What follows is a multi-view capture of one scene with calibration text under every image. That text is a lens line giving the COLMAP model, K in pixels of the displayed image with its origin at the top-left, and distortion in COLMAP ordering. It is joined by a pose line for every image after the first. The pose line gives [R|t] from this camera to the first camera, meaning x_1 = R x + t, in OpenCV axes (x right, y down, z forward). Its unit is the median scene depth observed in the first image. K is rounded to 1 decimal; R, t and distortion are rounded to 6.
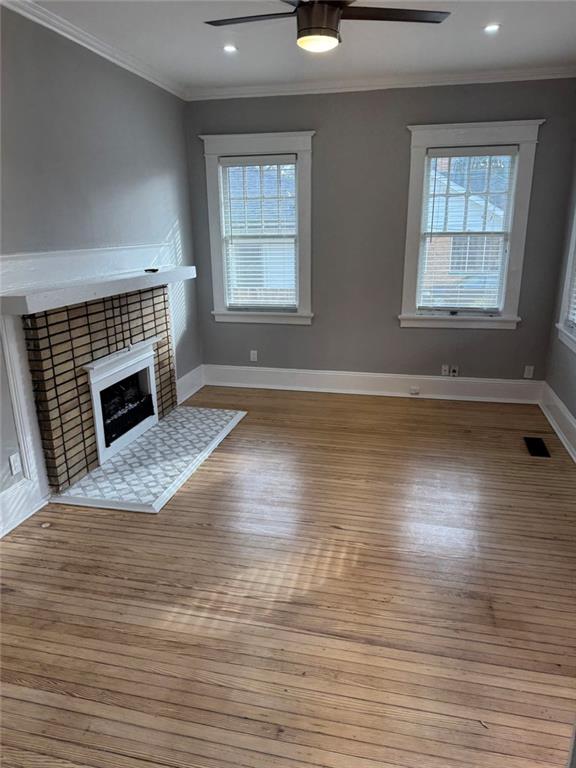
lens RADIAL K [[533.2, 0, 288.0], [0, 533.2, 384.0], [0, 0, 1]] dist [0.009435, -0.078772]
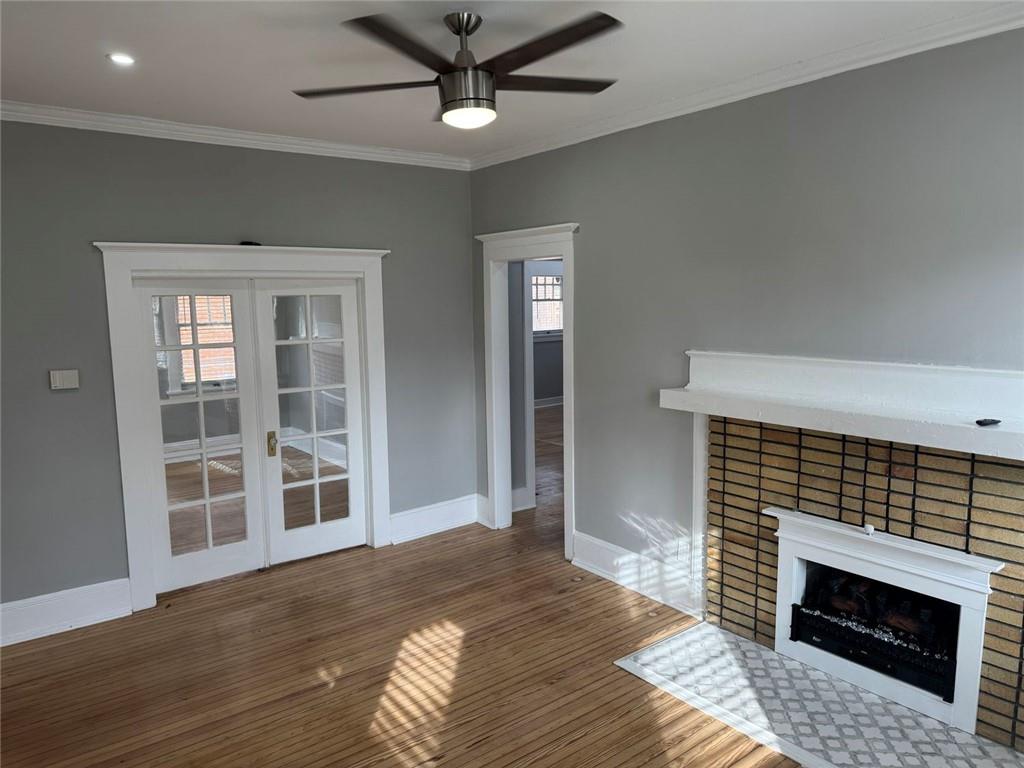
lens RADIAL K [[710.9, 0, 526.7], [0, 710.9, 383.2], [0, 0, 1]] dist [0.009435, -0.078772]
pose [[-0.621954, 0.097697, -0.776936, 0.557398], [-0.210246, 0.934920, 0.285870, -0.384402], [0.754301, 0.341145, -0.560936, 1.165243]]
